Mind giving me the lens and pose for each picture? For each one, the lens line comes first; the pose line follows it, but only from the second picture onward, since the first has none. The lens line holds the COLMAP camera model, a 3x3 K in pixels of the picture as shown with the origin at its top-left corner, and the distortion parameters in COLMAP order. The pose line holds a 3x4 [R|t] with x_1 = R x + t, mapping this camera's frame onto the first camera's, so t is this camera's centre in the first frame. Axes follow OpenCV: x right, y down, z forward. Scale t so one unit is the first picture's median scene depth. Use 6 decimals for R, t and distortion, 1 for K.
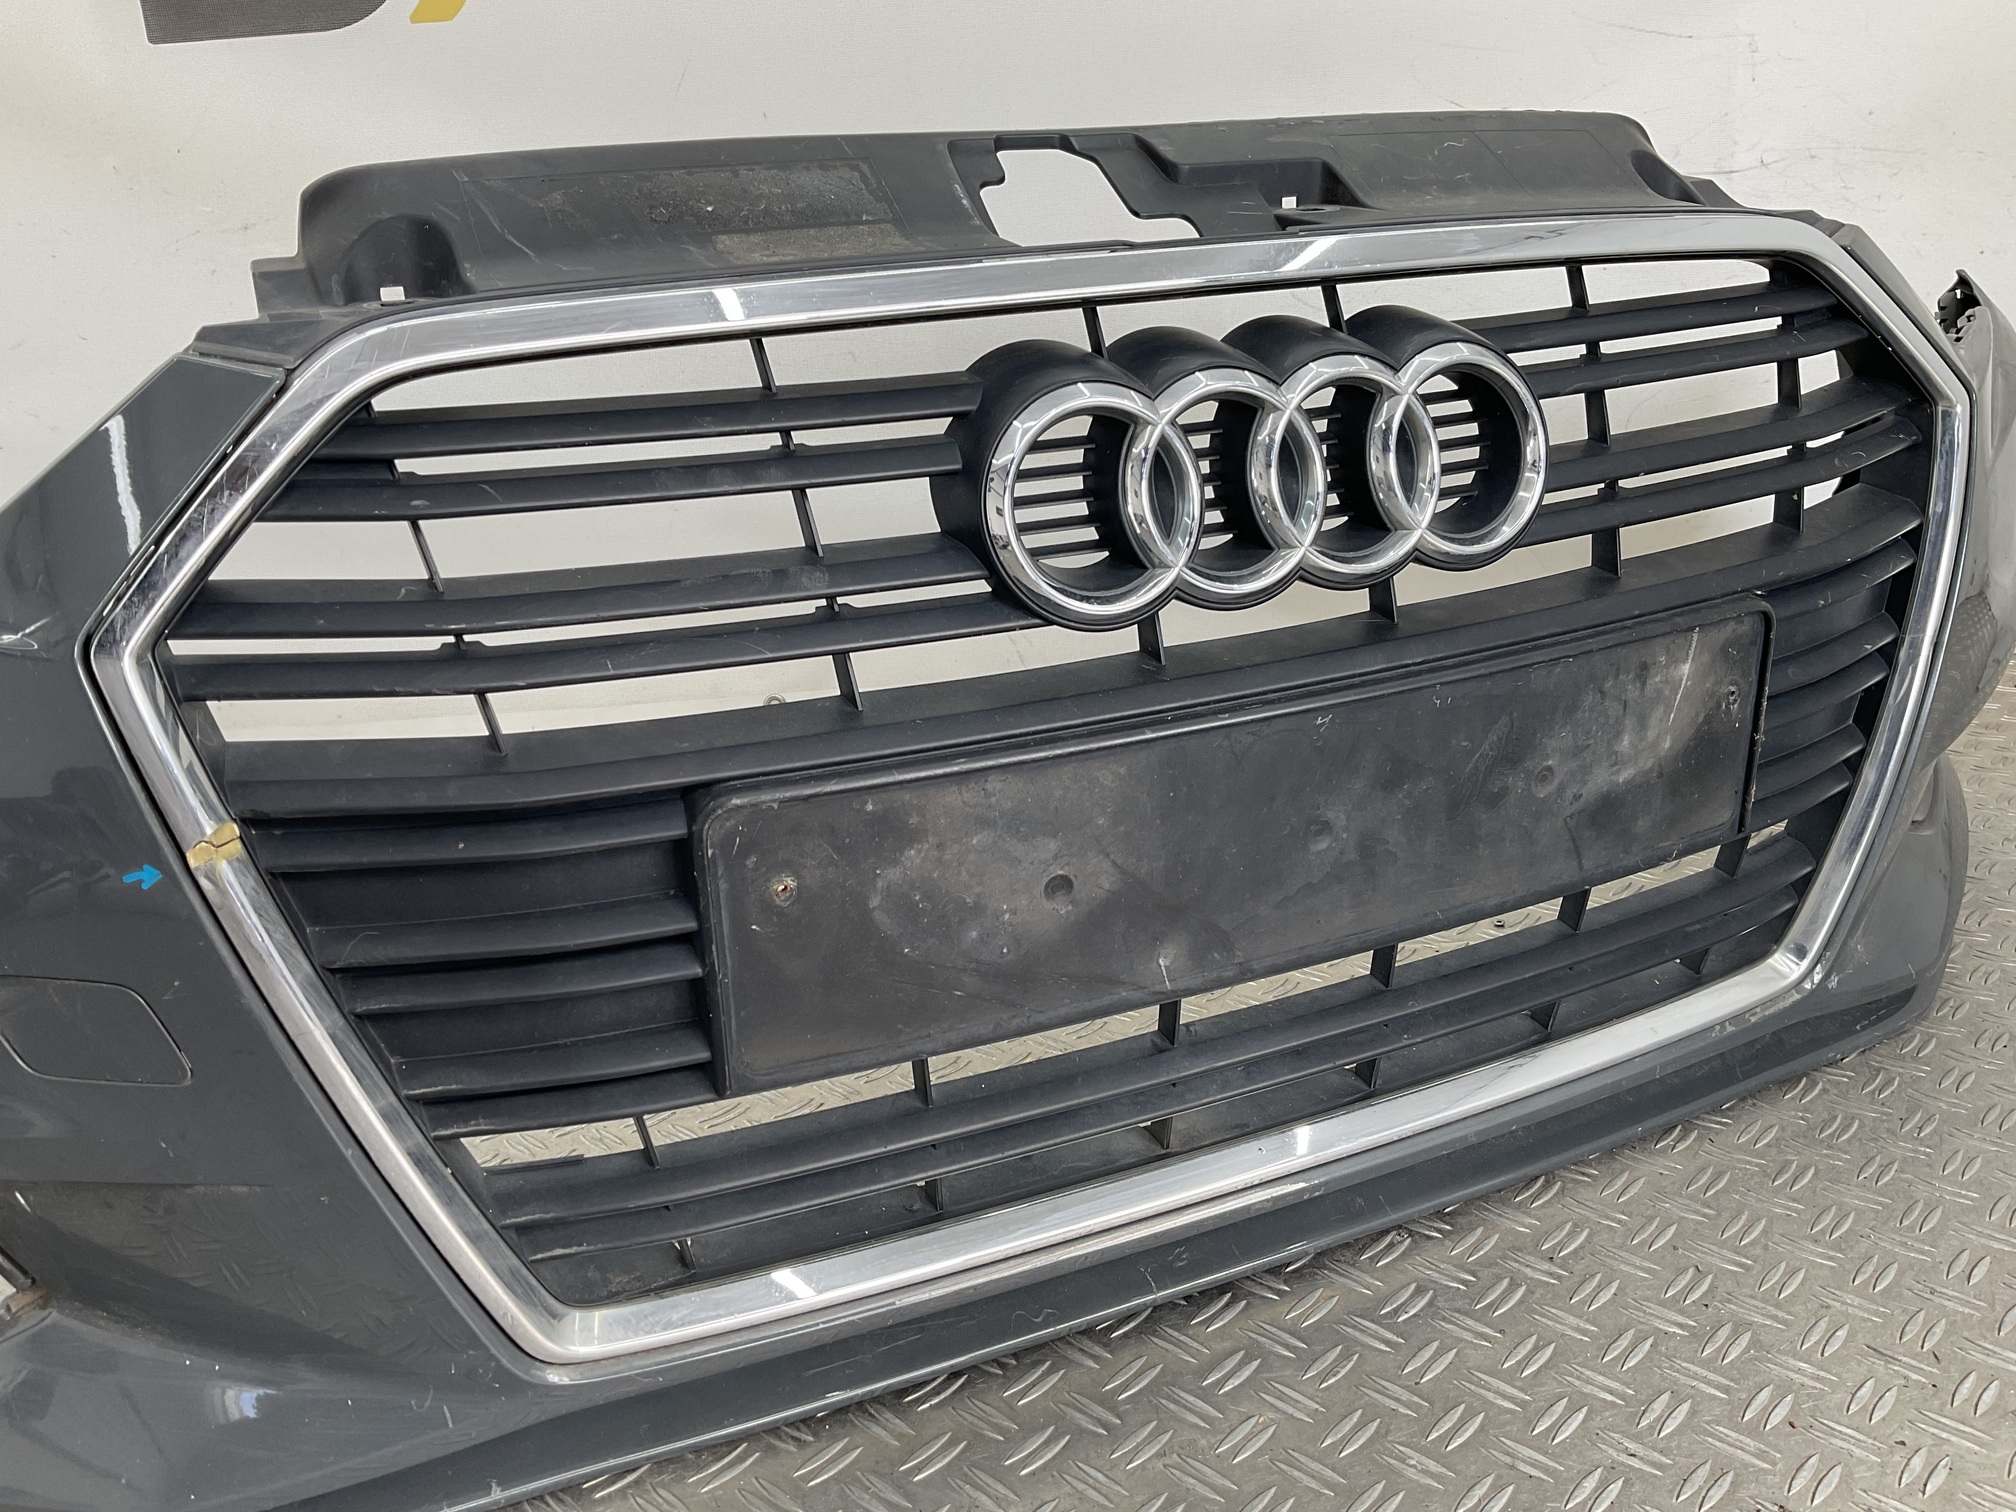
lens RADIAL K [[1703.1, 0, 1017.0], [0, 1703.1, 754.0], [0, 0, 1]] dist [0.073562, -0.100332]
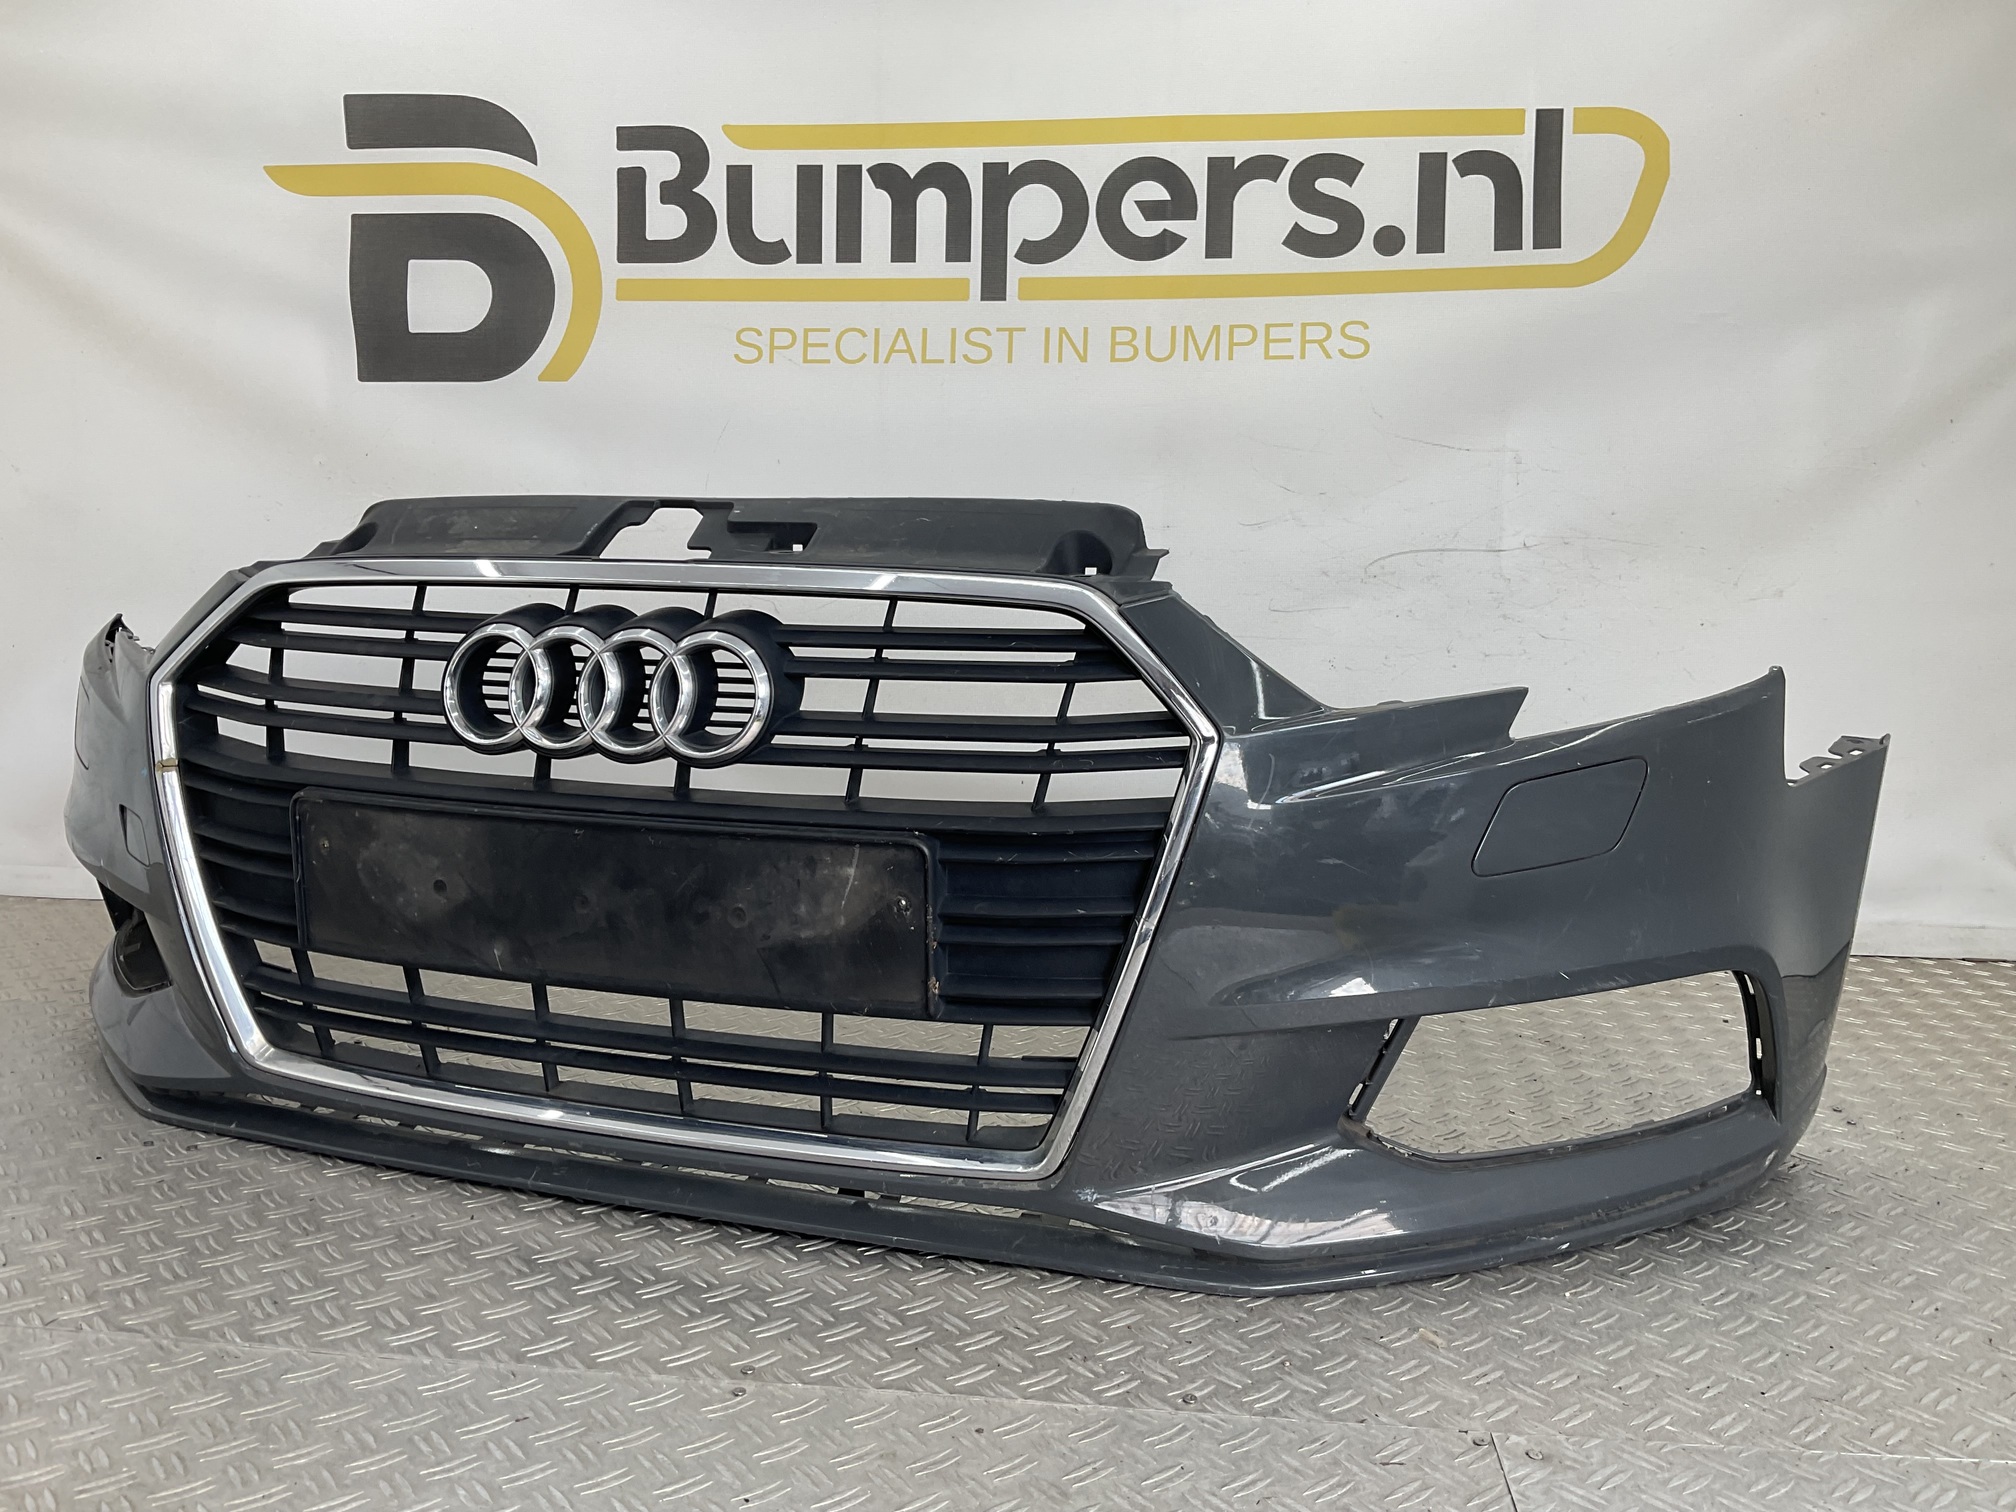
lens RADIAL K [[1703.1, 0, 1028.4], [0, 1703.1, 749.6], [0, 0, 1]] dist [0.073562, -0.100332]
pose [[0.719031, 0.147805, -0.679079, 1.602610], [-0.266533, 0.961055, -0.073035, -0.091365], [0.641837, 0.233511, 0.730423, 0.022142]]
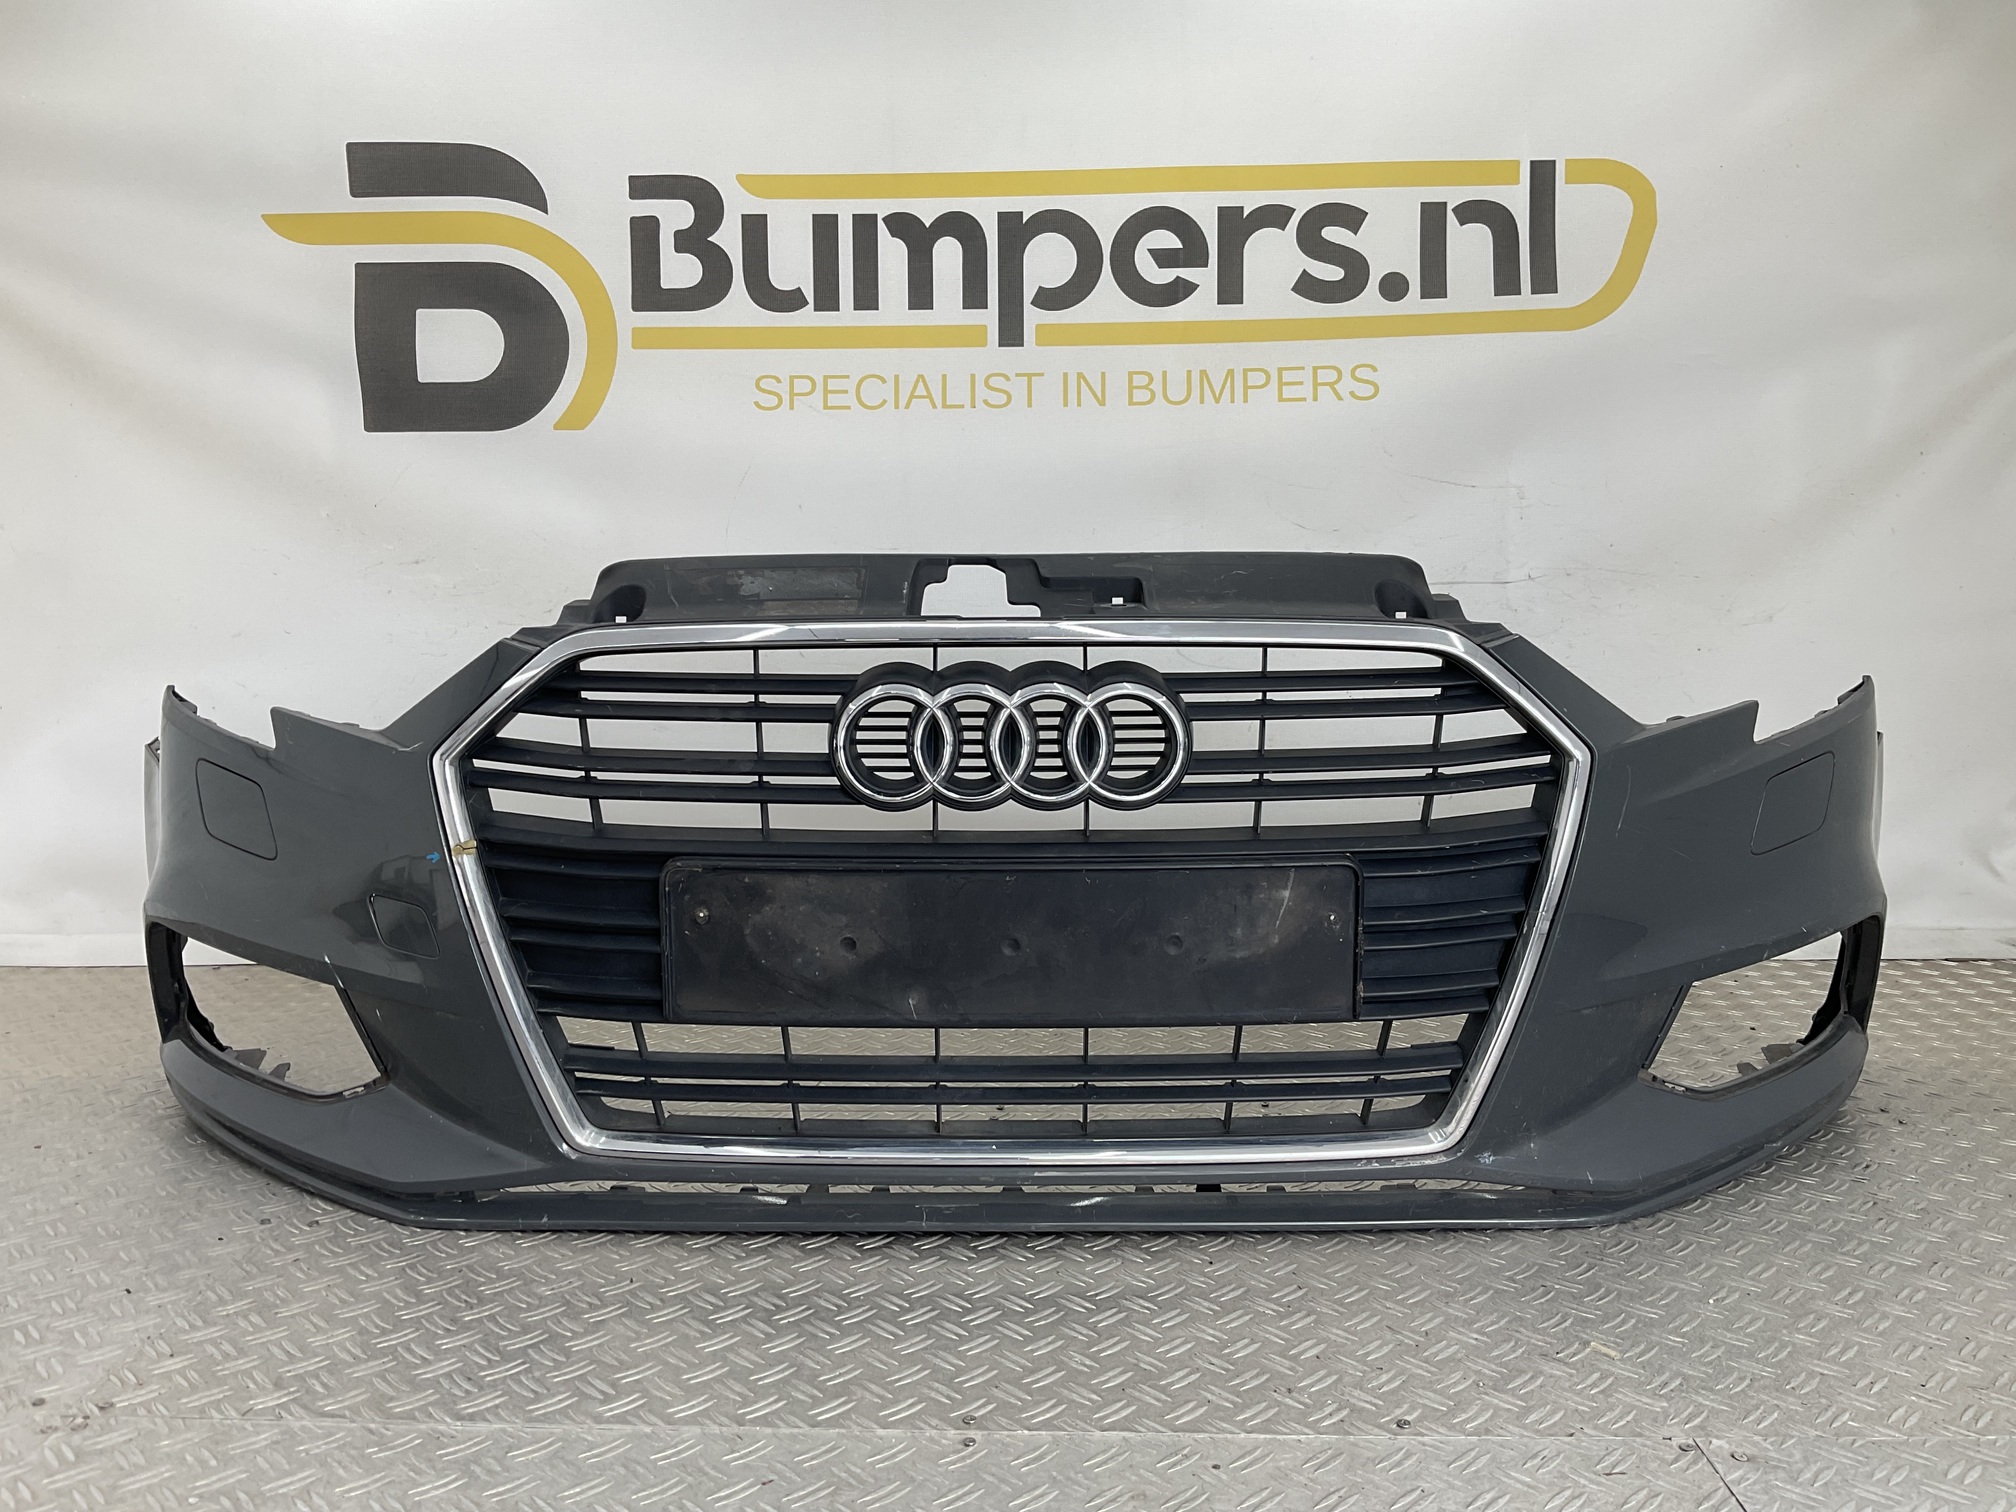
lens RADIAL K [[1703.1, 0, 1006.1], [0, 1703.1, 753.7], [0, 0, 1]] dist [0.073562, -0.100332]
pose [[0.906579, 0.096024, -0.410966, 0.873173], [-0.171769, 0.973422, -0.151473, 0.120711], [0.385499, 0.207914, 0.898979, -0.619275]]
